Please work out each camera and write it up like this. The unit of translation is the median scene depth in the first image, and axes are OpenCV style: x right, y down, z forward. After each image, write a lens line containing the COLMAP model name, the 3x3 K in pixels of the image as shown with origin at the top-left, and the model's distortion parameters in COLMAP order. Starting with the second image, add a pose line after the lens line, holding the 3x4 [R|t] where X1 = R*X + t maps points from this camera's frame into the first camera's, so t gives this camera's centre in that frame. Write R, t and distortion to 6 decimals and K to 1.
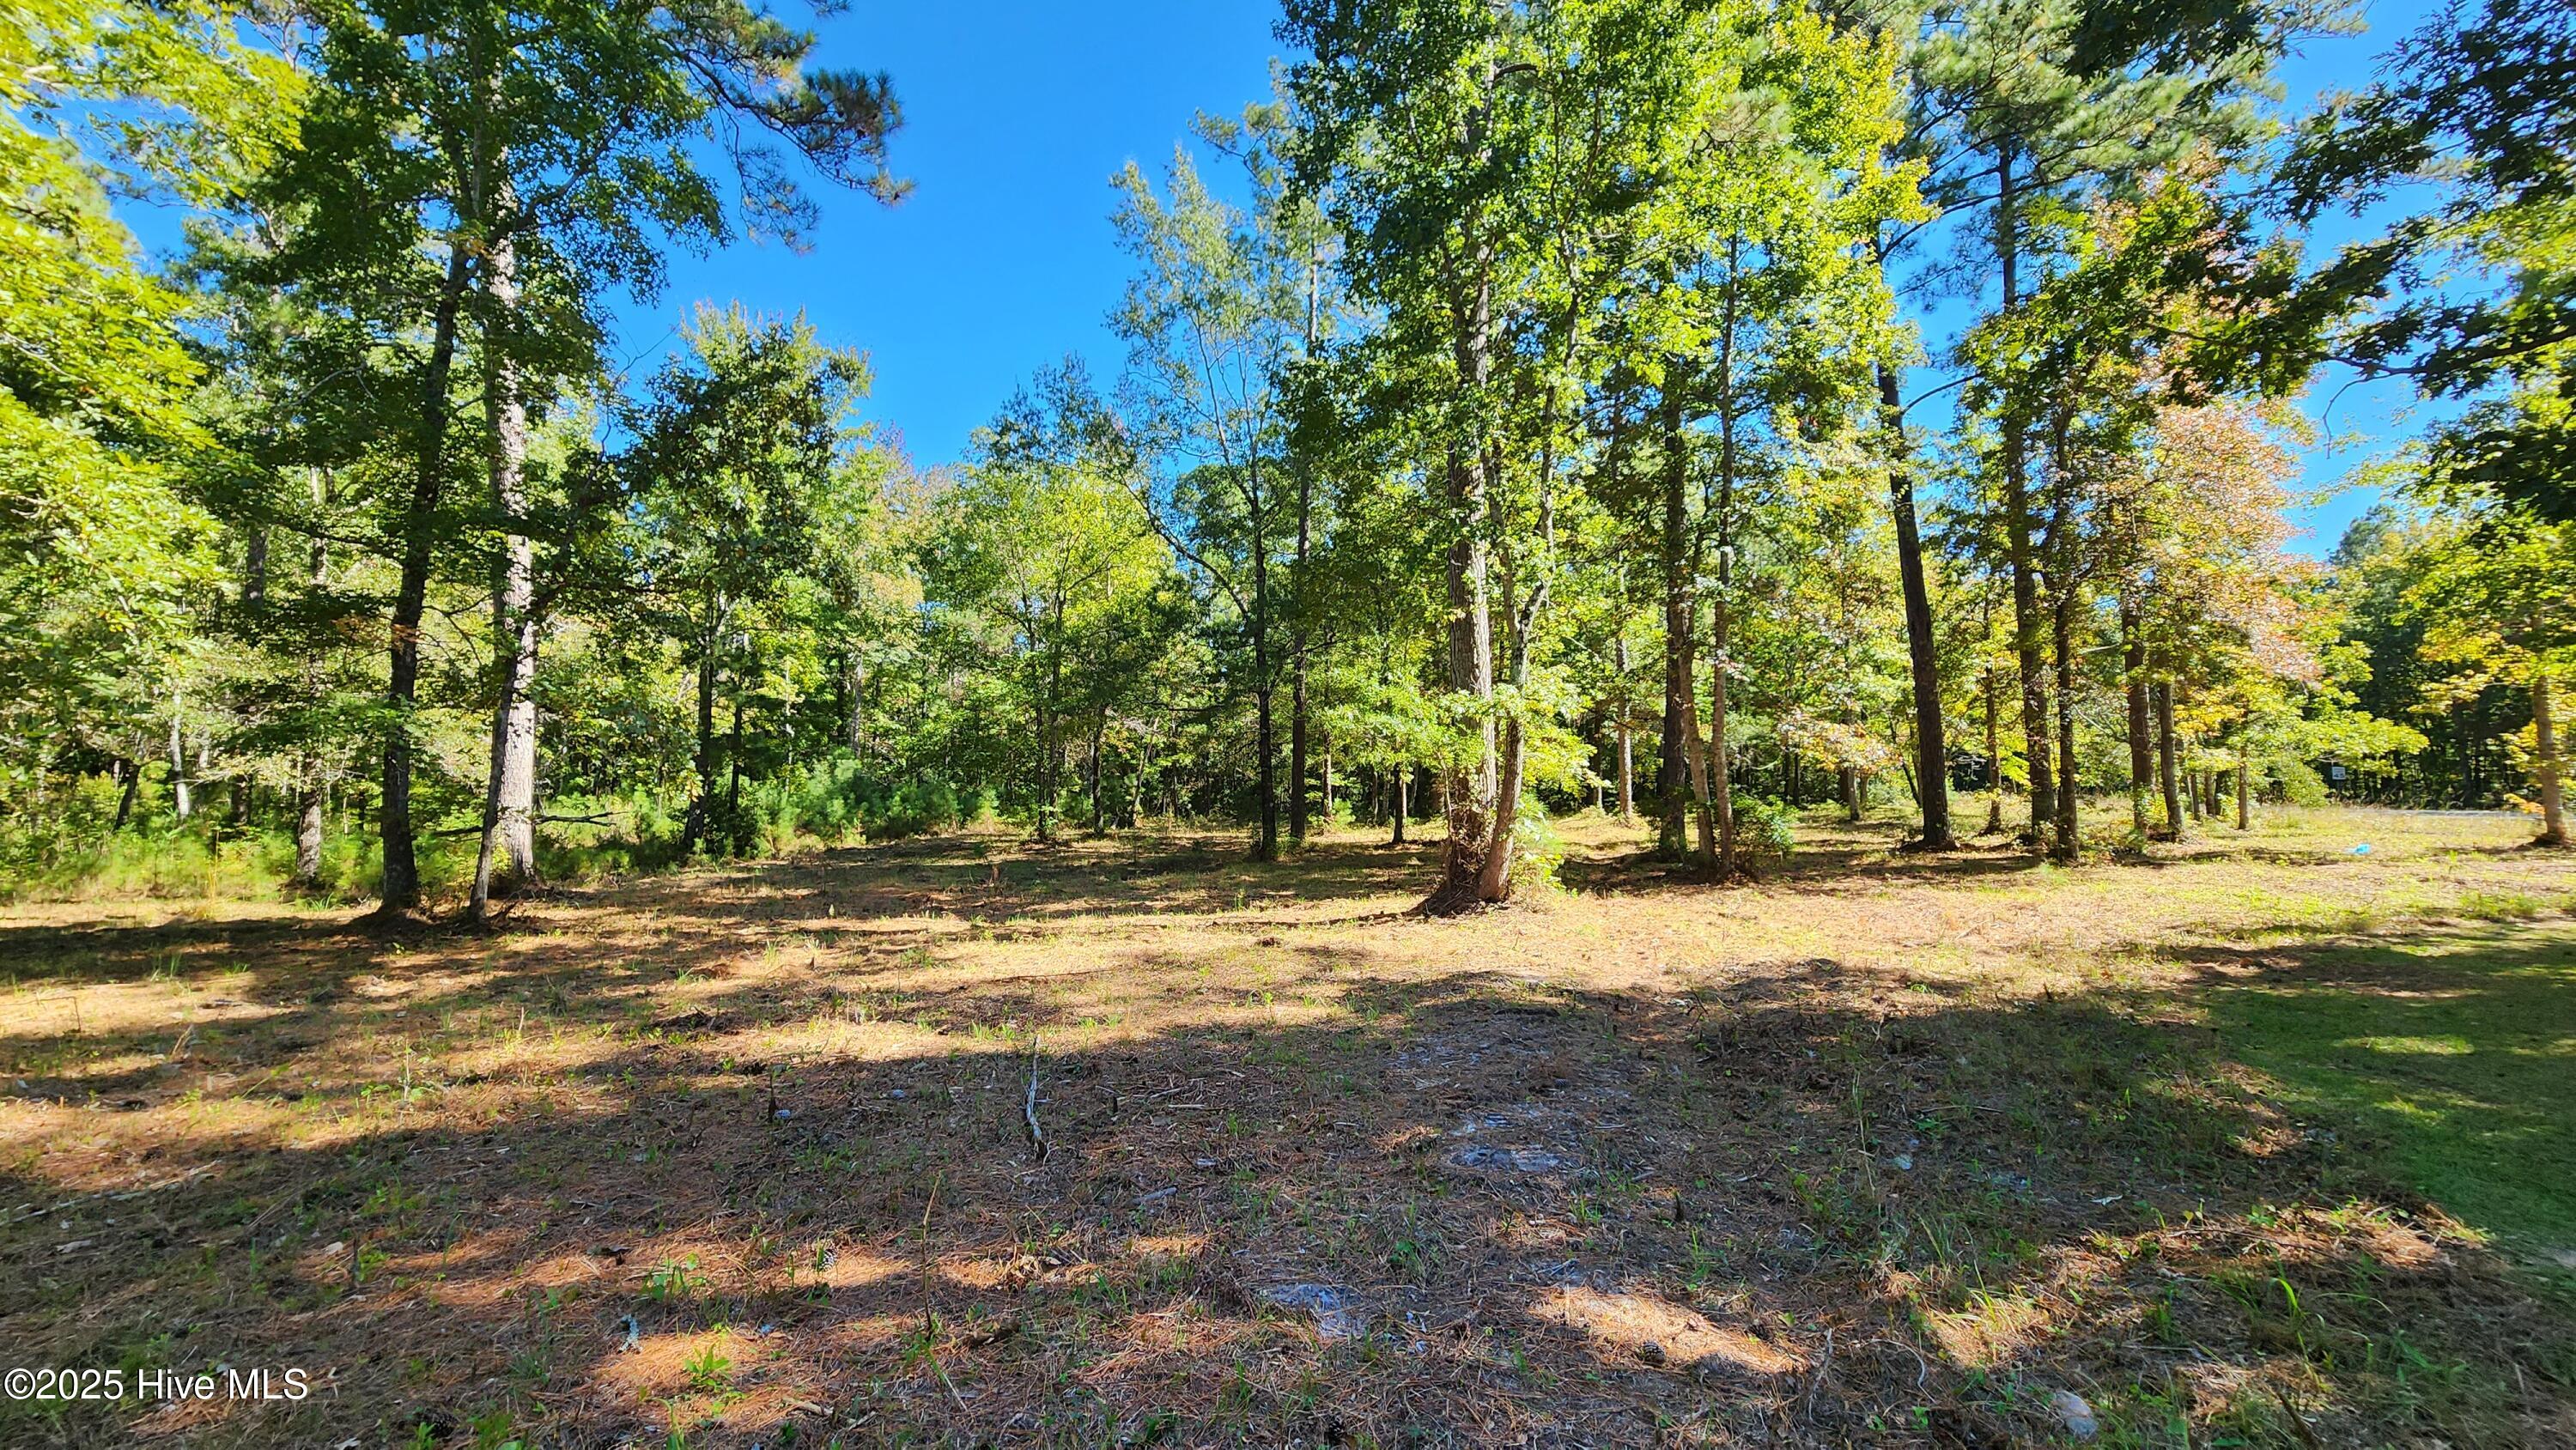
lens RADIAL K [[1054.8, 0, 1285.4], [0, 1054.8, 735.9], [0, 0, 1]] dist [0.000844, 0.000002]
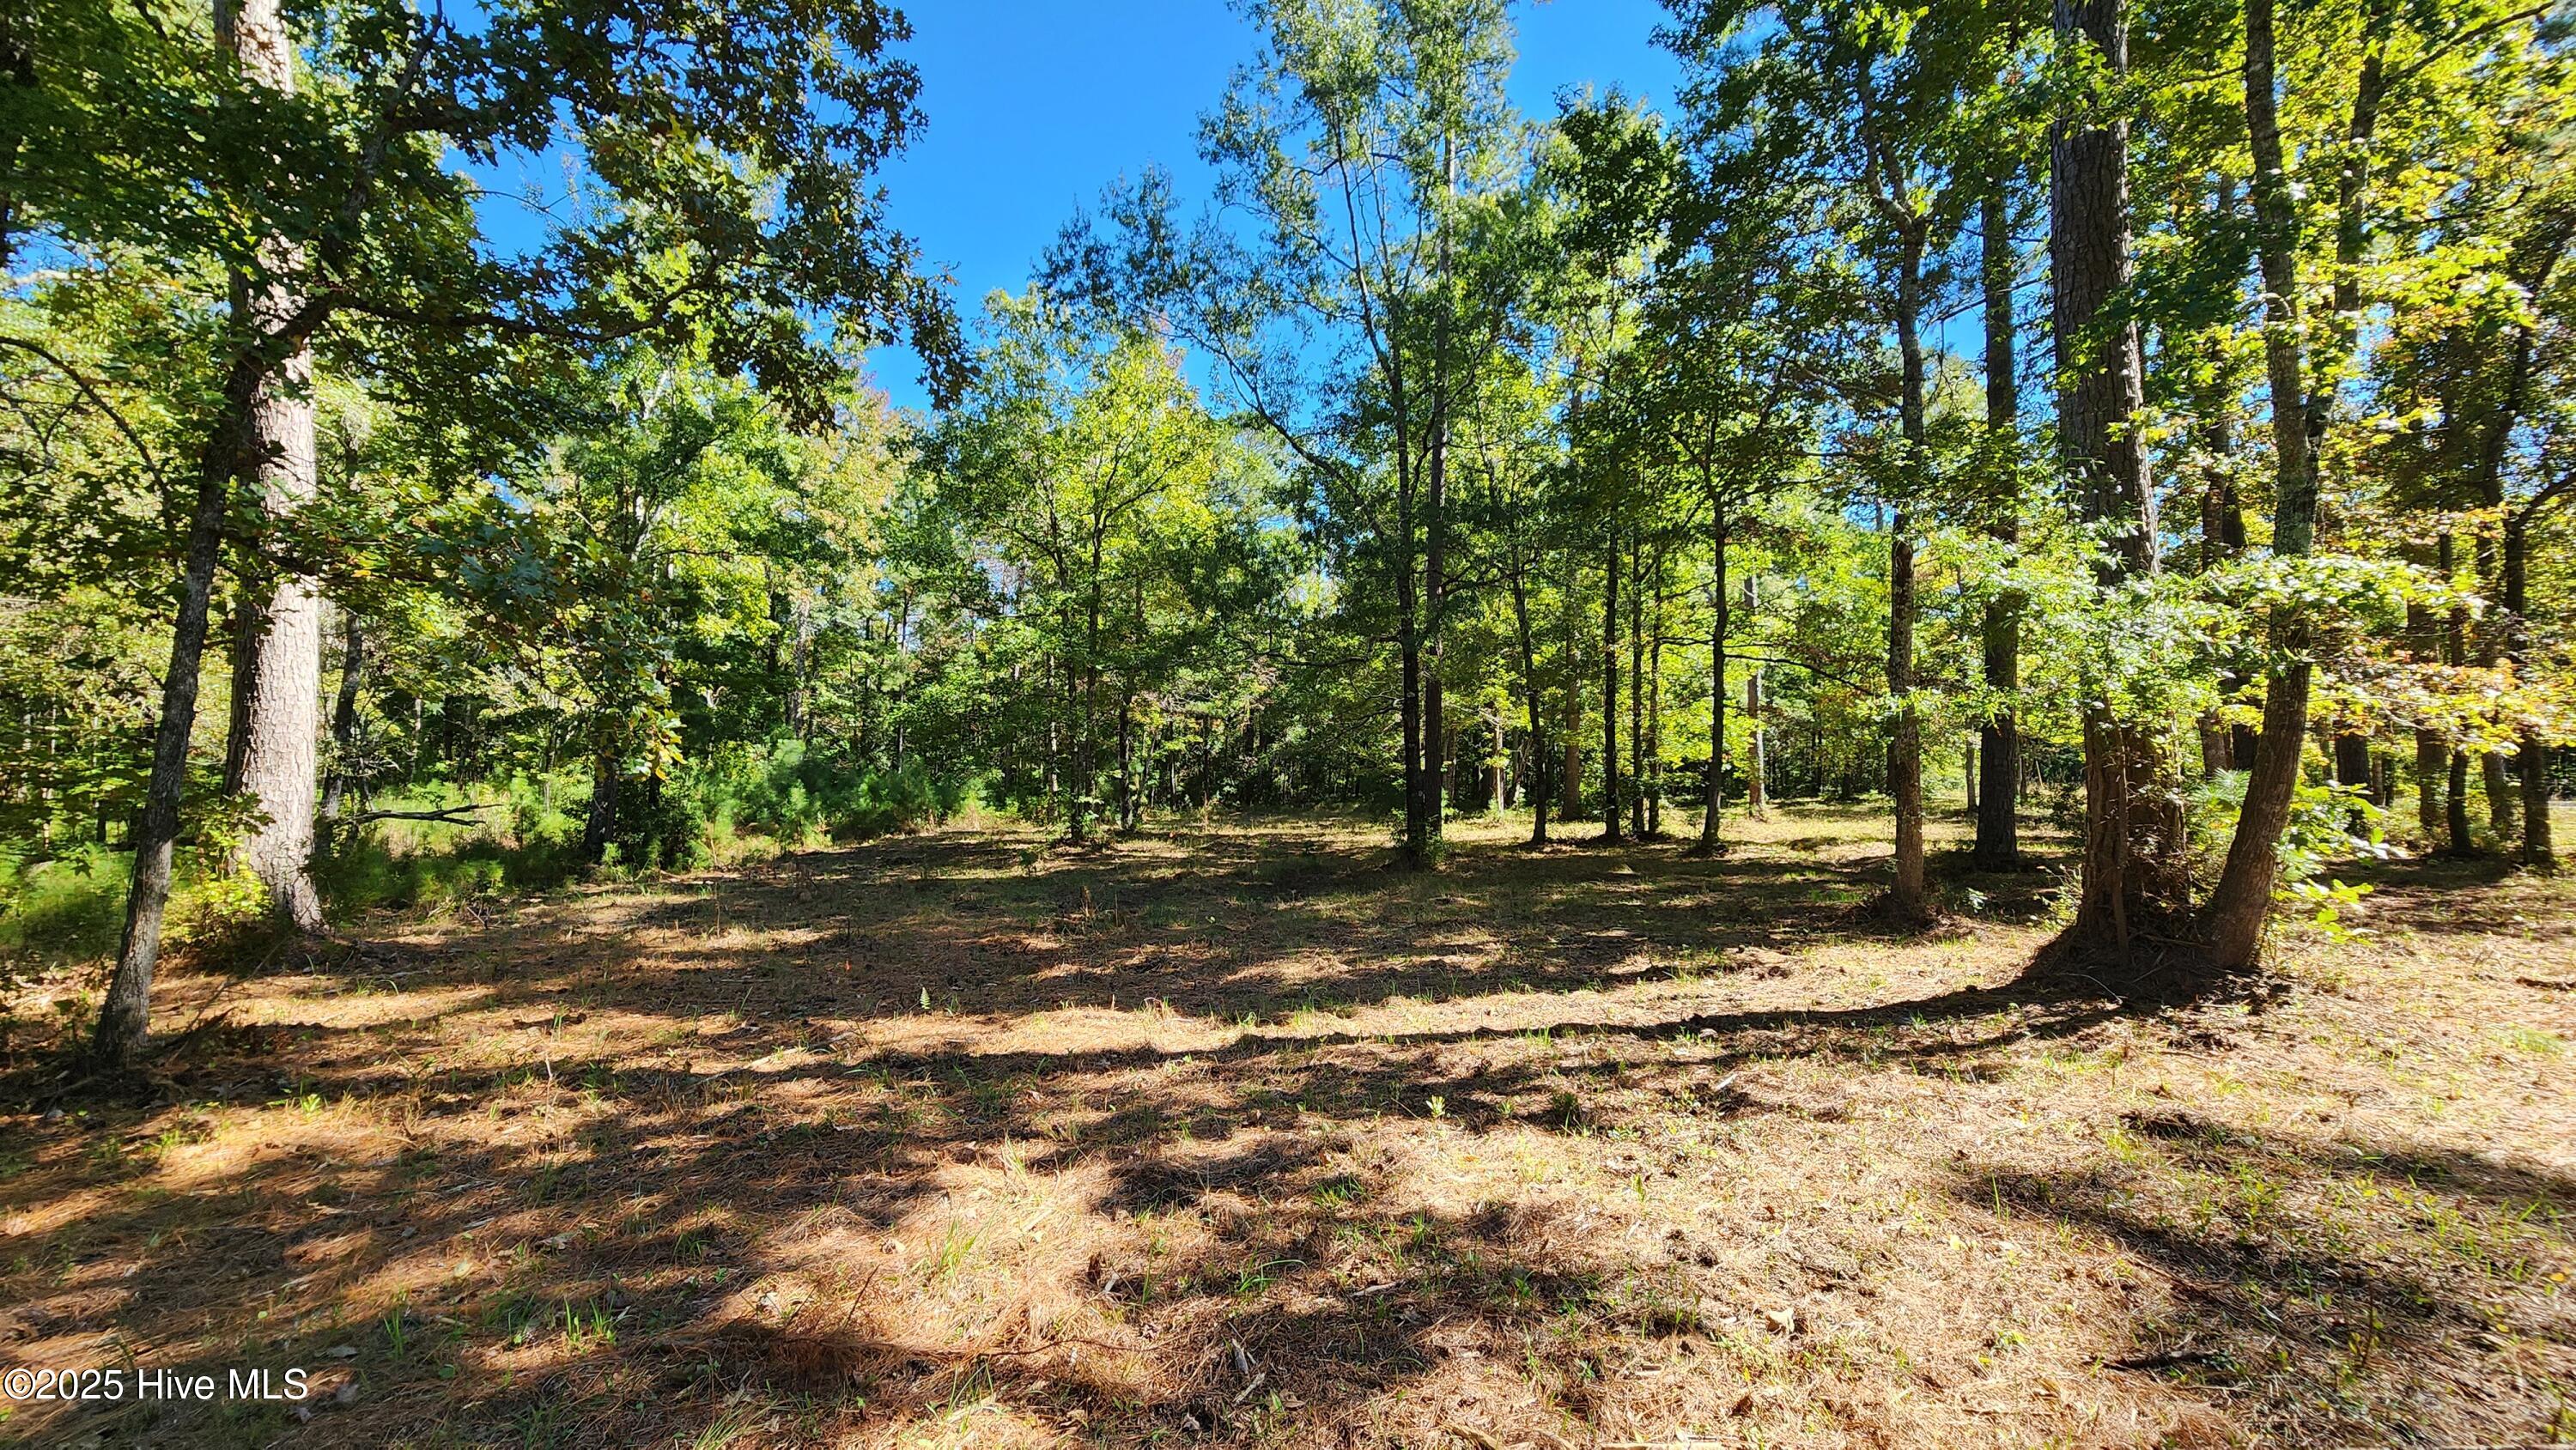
lens RADIAL K [[1054.8, 0, 1286.8], [0, 1054.8, 734.2], [0, 0, 1]] dist [0.000844, 0.000002]
pose [[0.996765, 0.004218, 0.080257, -0.140529], [-0.004674, 0.999974, 0.005485, 0.016611], [-0.080232, -0.005842, 0.996759, 0.228163]]
